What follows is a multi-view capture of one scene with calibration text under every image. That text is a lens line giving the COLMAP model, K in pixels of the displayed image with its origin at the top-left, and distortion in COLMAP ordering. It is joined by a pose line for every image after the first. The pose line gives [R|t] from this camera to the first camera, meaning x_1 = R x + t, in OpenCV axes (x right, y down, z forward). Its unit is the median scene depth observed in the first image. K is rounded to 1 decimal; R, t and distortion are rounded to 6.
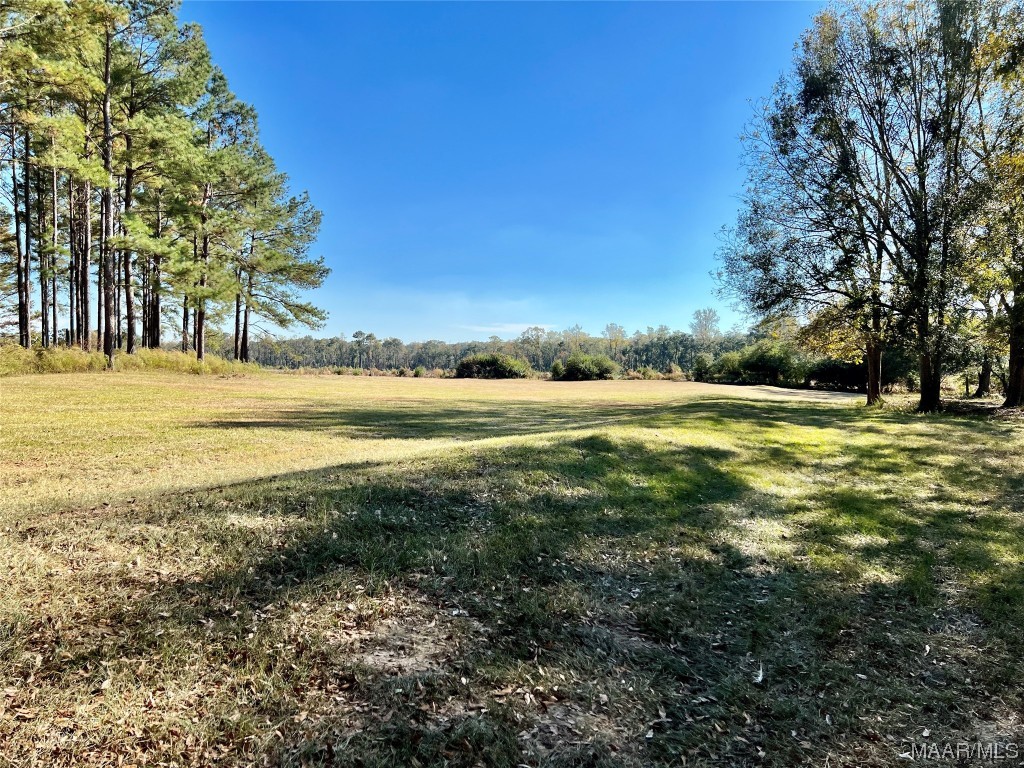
lens RADIAL K [[767.0, 0, 515.6], [0, 767.0, 379.0], [0, 0, 1]] dist [0.064380, -0.070921]
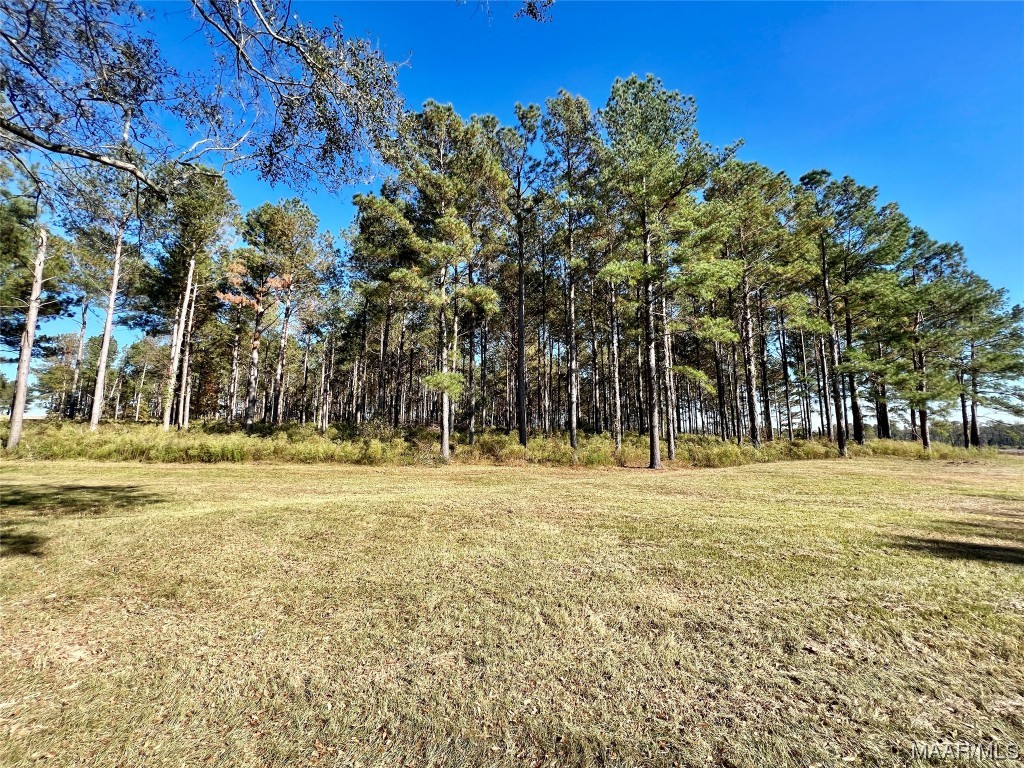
lens RADIAL K [[406.9, 0, 512.3], [0, 406.9, 385.7], [0, 0, 1]] dist [0.000408, 0.000214]
pose [[0.375760, -0.128141, -0.917815, -0.037557], [-0.019300, 0.989097, -0.145995, -0.015822], [0.926516, 0.072573, 0.369190, 0.118470]]
